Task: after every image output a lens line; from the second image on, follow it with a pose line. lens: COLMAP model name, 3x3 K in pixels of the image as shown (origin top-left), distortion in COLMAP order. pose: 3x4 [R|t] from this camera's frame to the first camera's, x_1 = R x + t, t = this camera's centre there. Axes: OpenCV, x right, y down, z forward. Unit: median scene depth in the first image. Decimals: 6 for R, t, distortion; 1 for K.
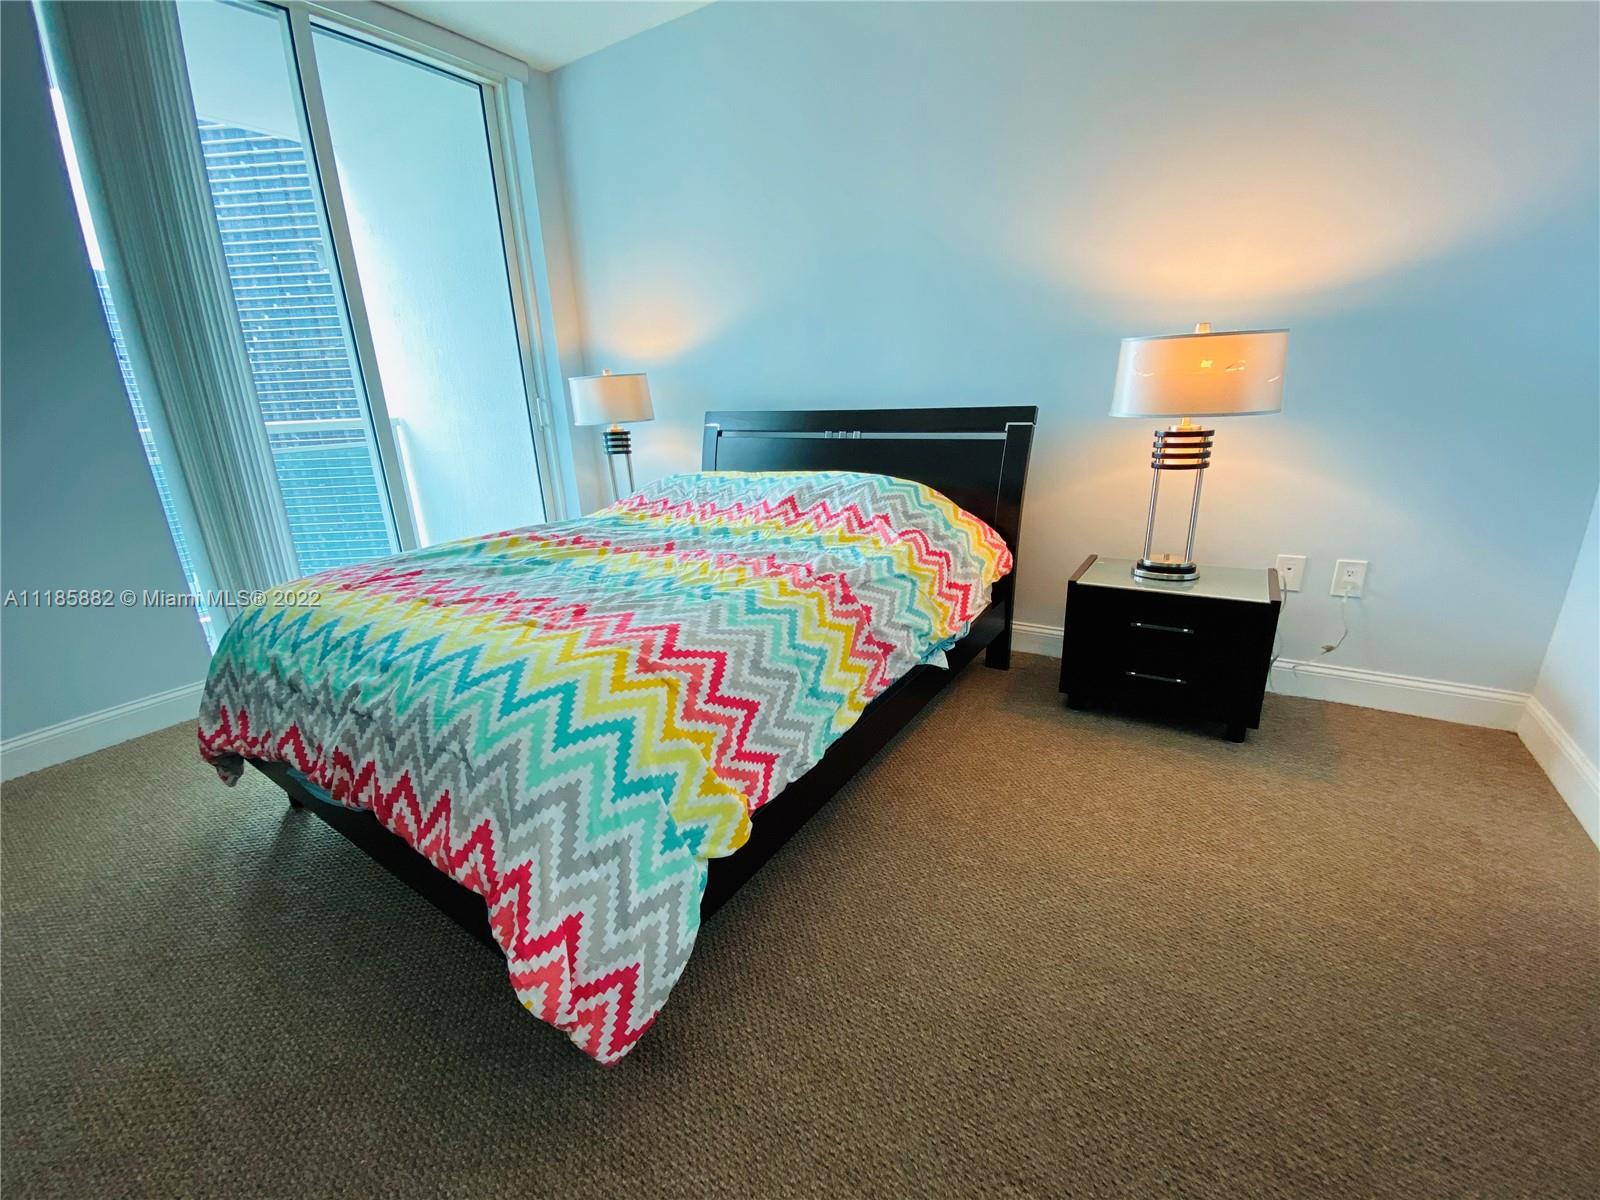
lens RADIAL K [[644.2, 0, 800.0], [0, 644.2, 600.0], [0, 0, 1]] dist [0.025521, -0.028187]
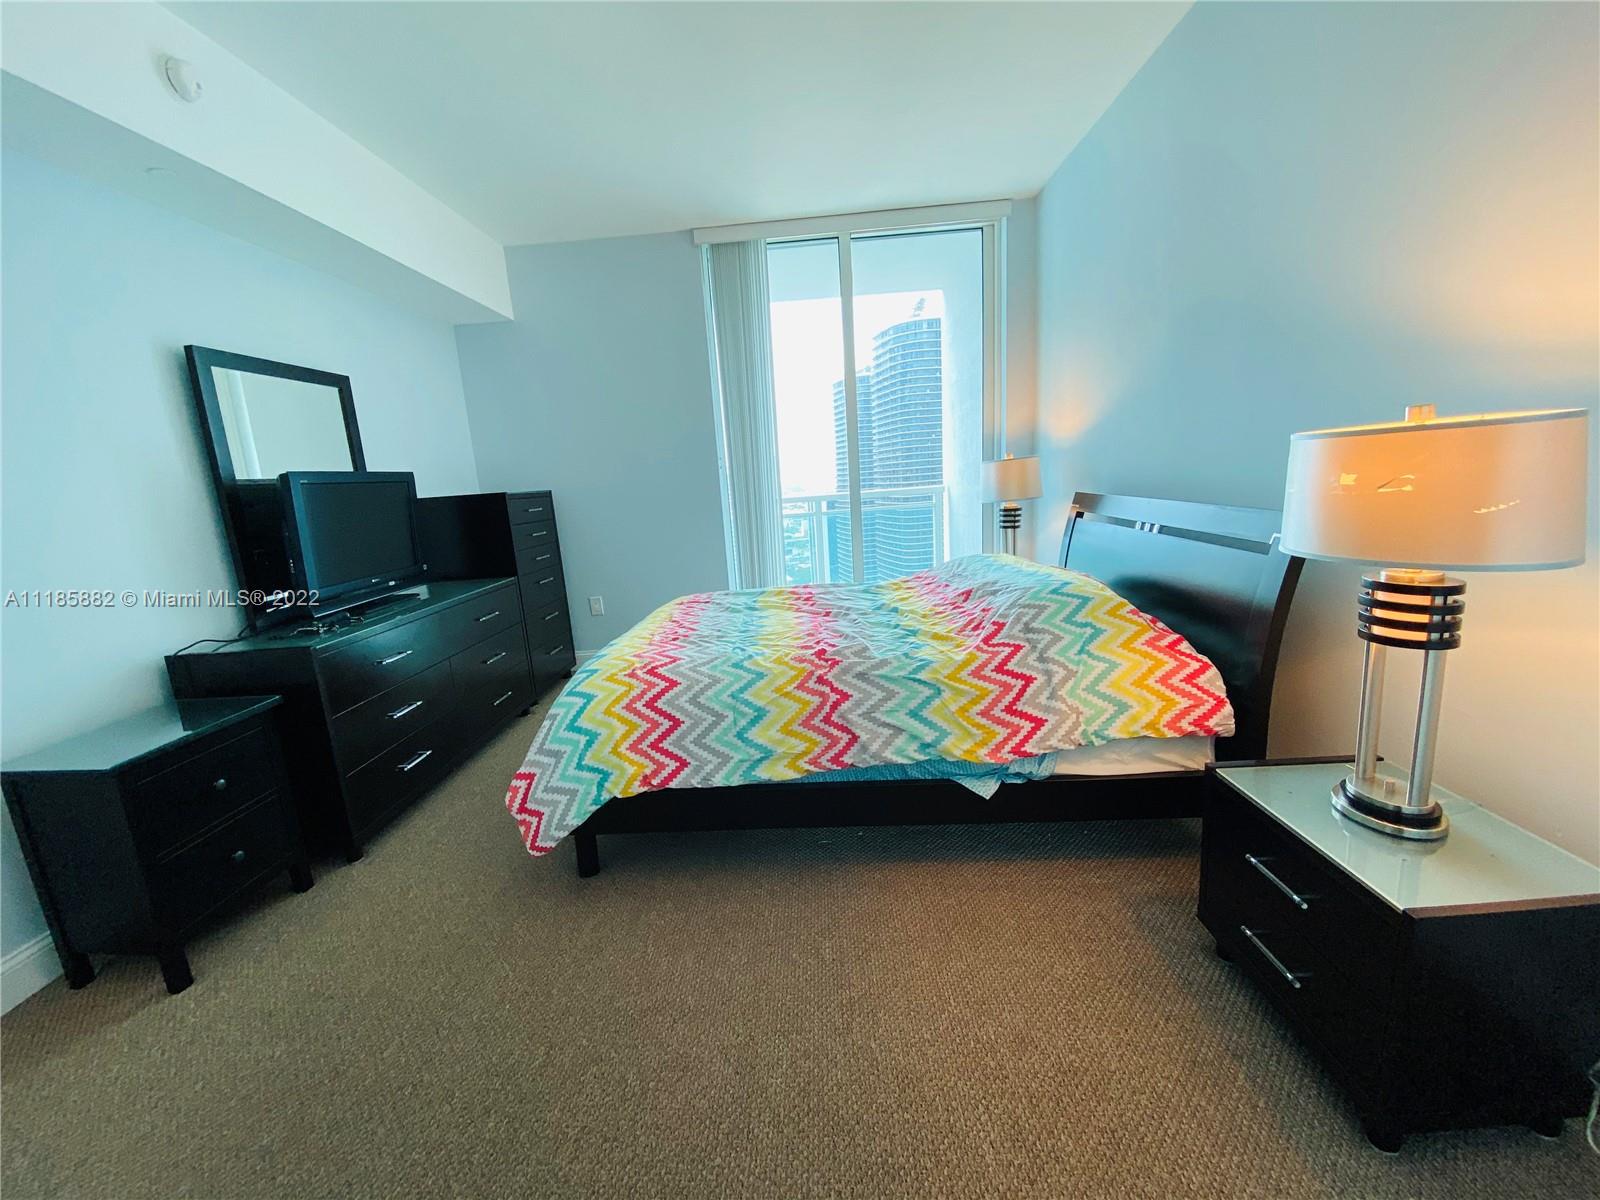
lens RADIAL K [[644.2, 0, 800.0], [0, 644.2, 600.0], [0, 0, 1]] dist [0.025521, -0.028187]
pose [[0.524082, 0.163362, -0.835853, 0.801906], [-0.214899, 0.975040, 0.055823, -0.160920], [0.824109, 0.150368, 0.546107, 0.228822]]
